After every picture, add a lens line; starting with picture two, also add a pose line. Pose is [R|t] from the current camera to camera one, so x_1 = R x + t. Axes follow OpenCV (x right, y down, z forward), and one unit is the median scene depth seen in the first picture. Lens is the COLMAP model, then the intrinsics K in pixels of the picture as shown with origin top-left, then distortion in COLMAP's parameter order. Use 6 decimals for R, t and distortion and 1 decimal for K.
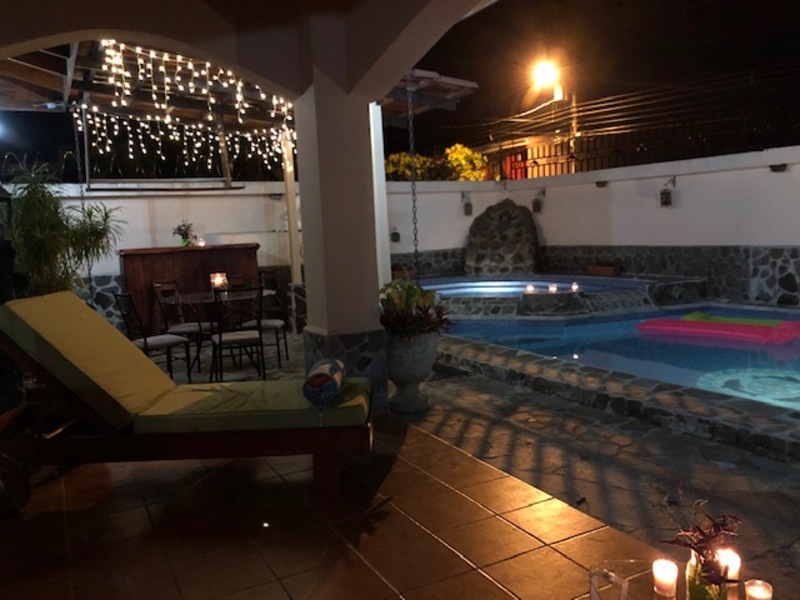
lens RADIAL K [[657.4, 0, 403.8], [0, 657.4, 295.8], [0, 0, 1]] dist [0.007173, 0.016559]
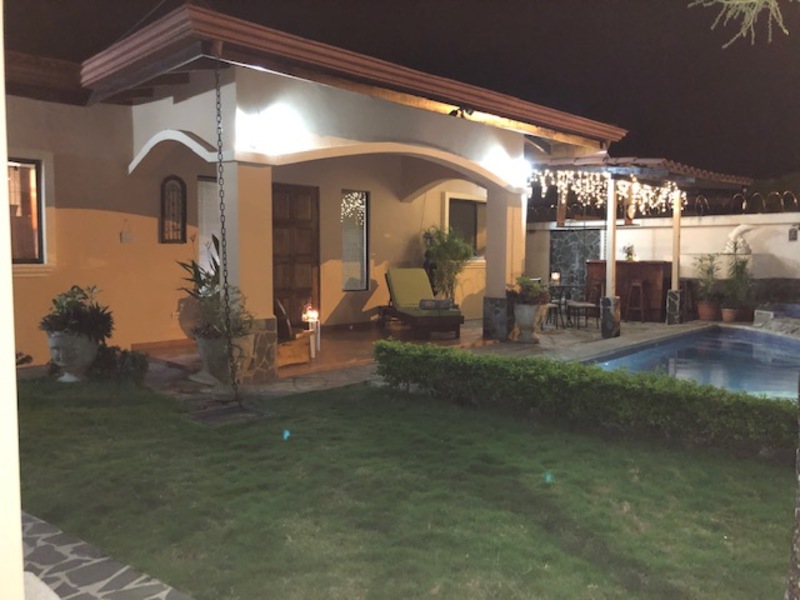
lens RADIAL K [[646.9, 0, 400.0], [0, 646.9, 300.0], [0, 0, 1]] dist [0.014751, -0.000003]
pose [[0.278819, 0.110877, -0.953922, 1.032744], [-0.118151, 0.989727, 0.080504, -0.040772], [0.953048, 0.090261, 0.289055, 0.029577]]
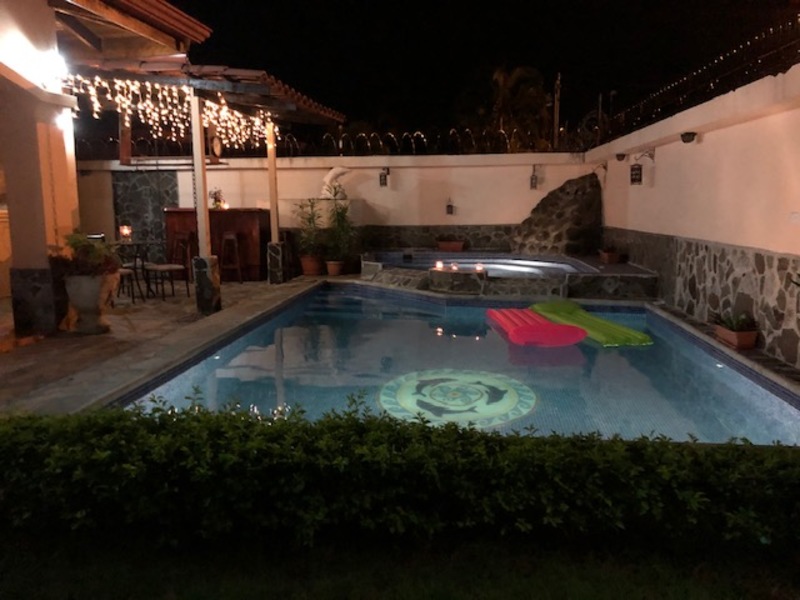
lens RADIAL K [[657.4, 0, 403.8], [0, 657.4, 295.8], [0, 0, 1]] dist [0.007173, 0.016559]
pose [[0.797913, 0.119536, -0.590802, 0.764251], [-0.091037, 0.992794, 0.077920, -0.037858], [0.595859, -0.008389, 0.803045, 0.175306]]
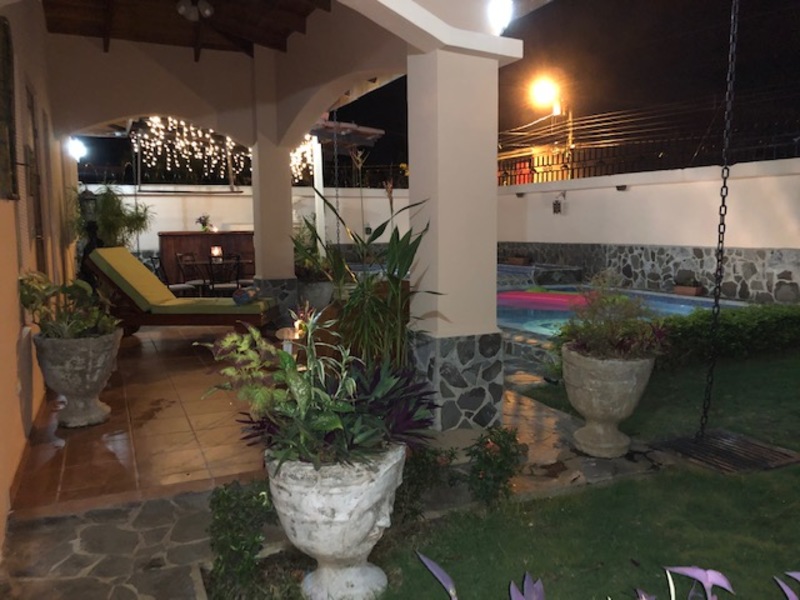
lens RADIAL K [[648.6, 0, 401.6], [0, 648.6, 295.1], [0, 0, 1]] dist [0.005567, -0.000989]
pose [[0.997059, 0.037515, -0.066828, 0.200509], [-0.037350, 0.999295, 0.003714, 0.043093], [0.066920, -0.001208, 0.997758, -0.389783]]
